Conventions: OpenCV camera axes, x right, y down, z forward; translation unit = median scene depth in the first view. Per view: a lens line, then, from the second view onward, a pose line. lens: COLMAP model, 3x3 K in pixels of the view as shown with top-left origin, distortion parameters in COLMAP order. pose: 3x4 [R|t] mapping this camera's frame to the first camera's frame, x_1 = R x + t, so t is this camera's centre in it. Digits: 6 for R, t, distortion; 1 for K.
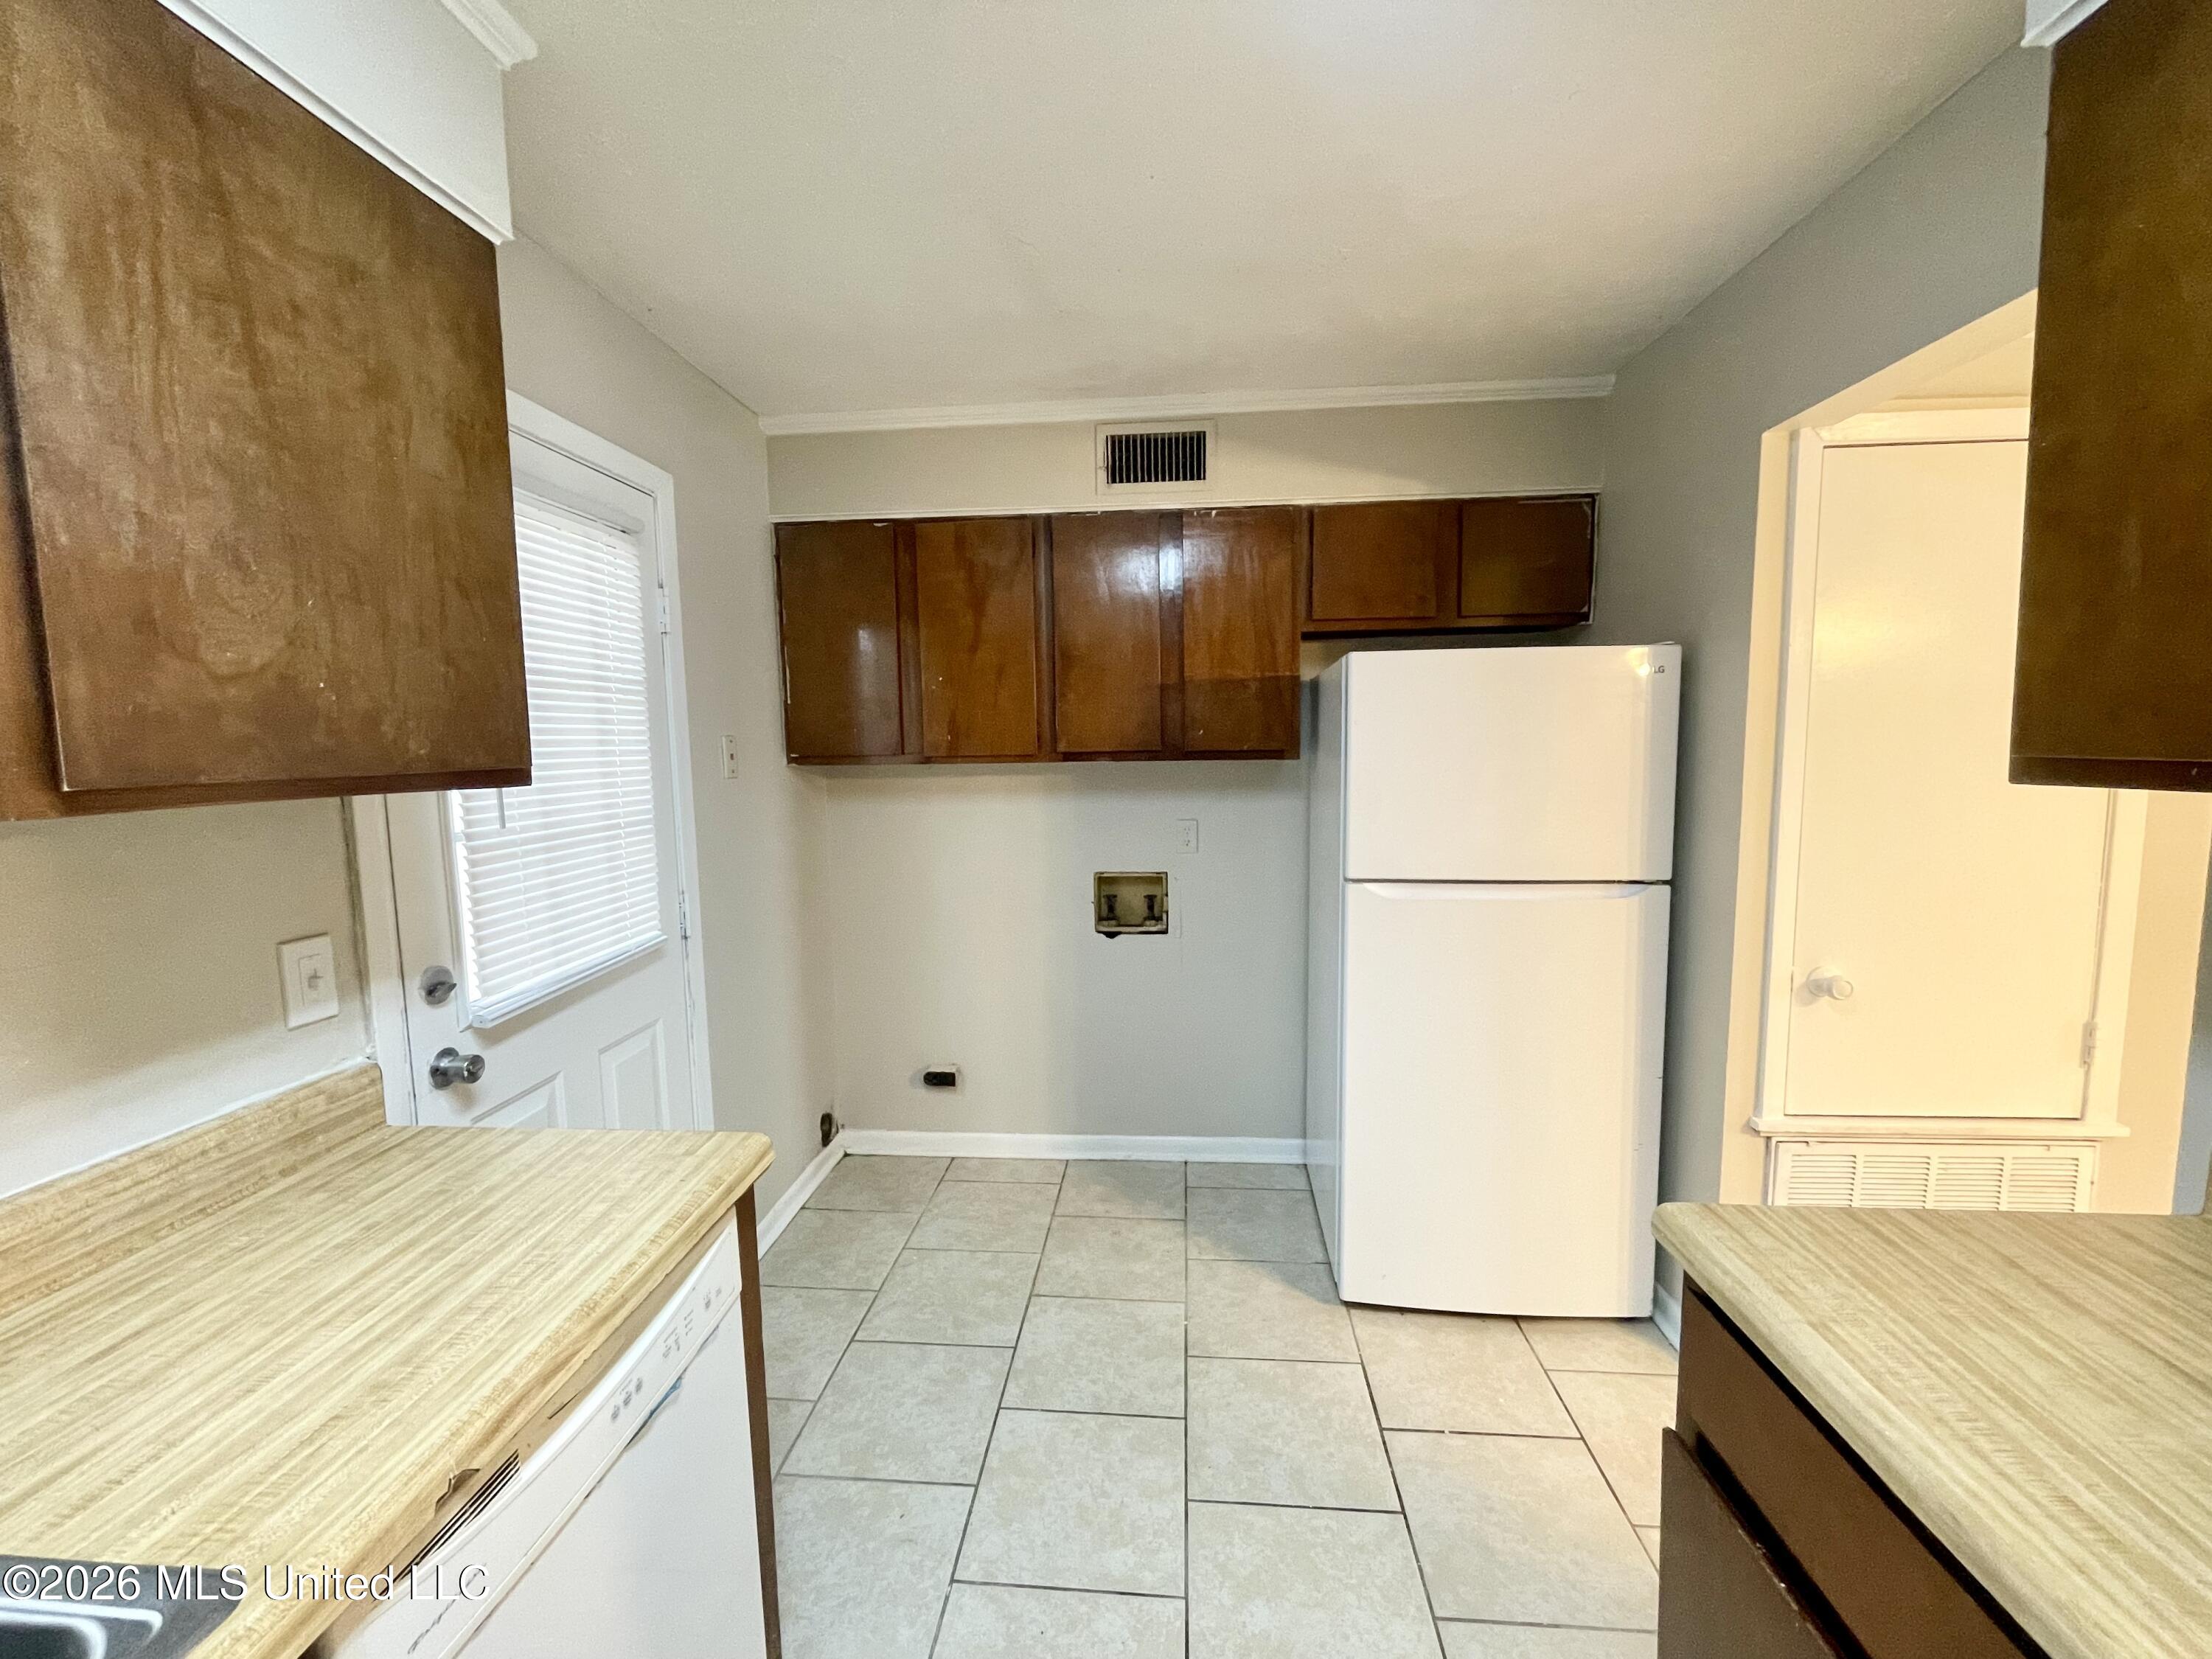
lens RADIAL K [[892.7, 0, 1104.8], [0, 892.7, 828.4], [0, 0, 1]] dist [0.000694, -0.000686]
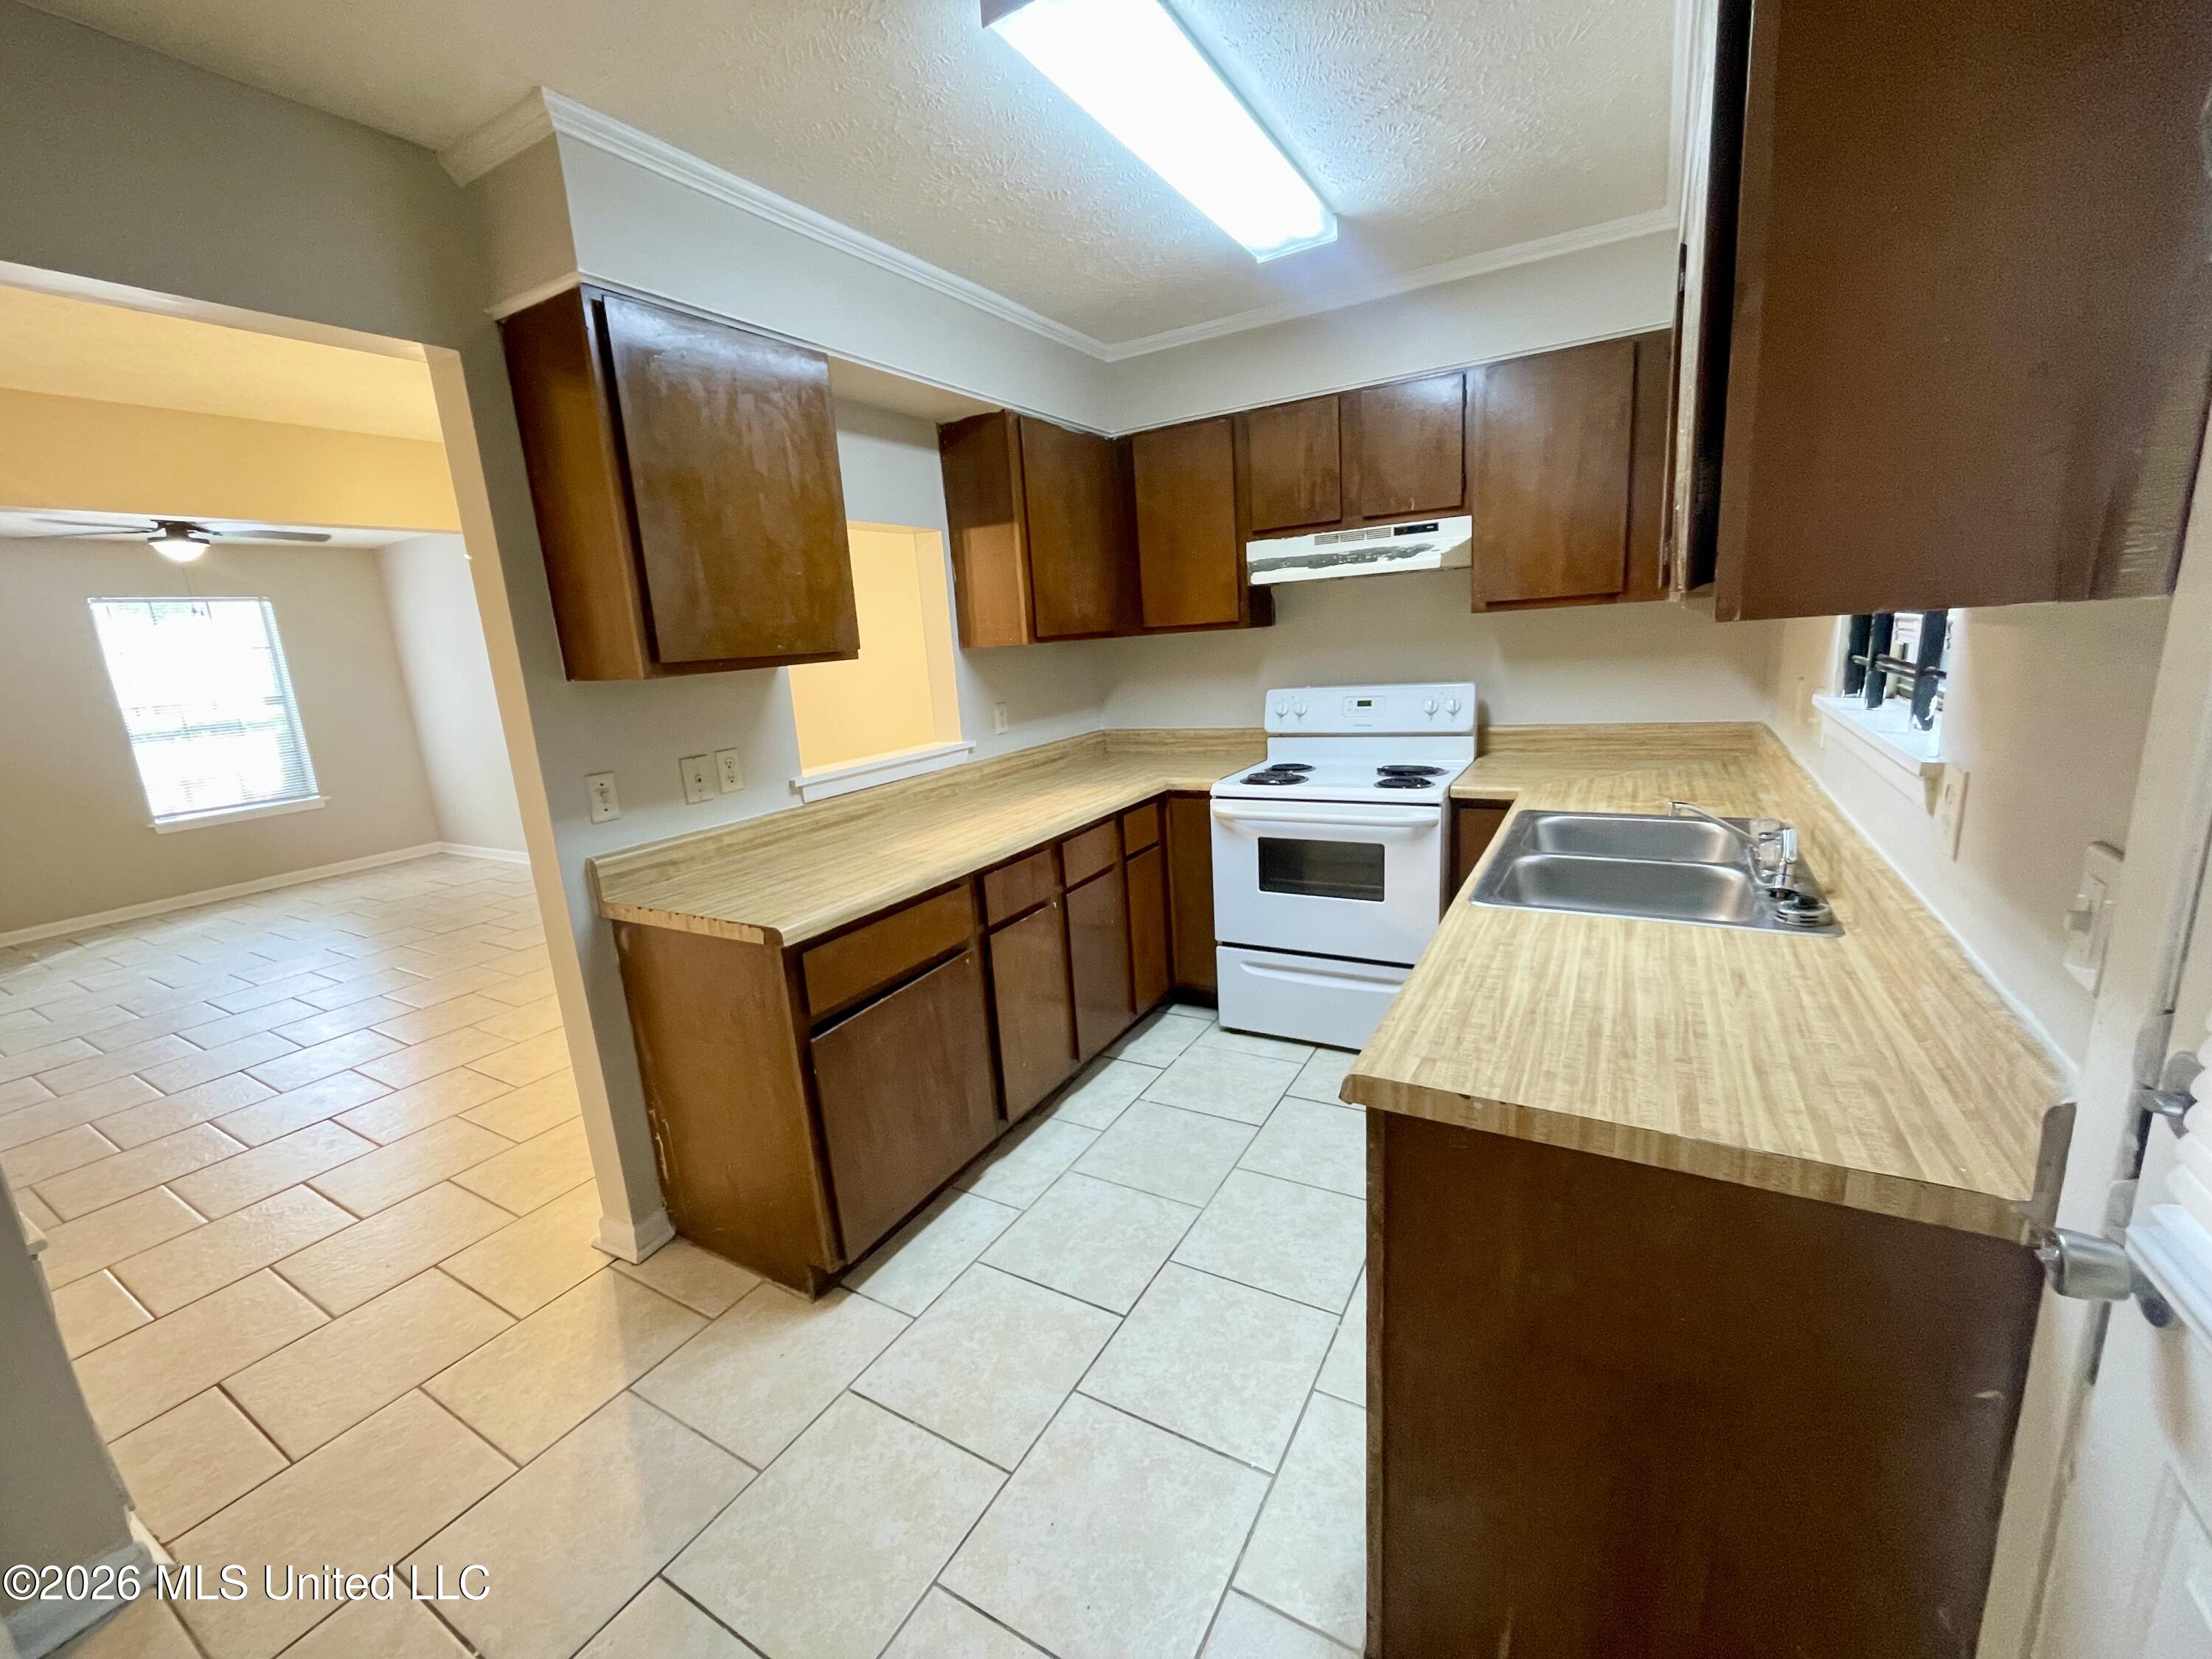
lens RADIAL K [[892.7, 0, 1110.0], [0, 892.7, 823.5], [0, 0, 1]] dist [0.000694, -0.000686]
pose [[-0.898678, -0.018354, 0.438224, -0.658203], [0.122960, 0.948516, 0.291886, -0.175806], [-0.421020, 0.316196, -0.850154, 2.101960]]
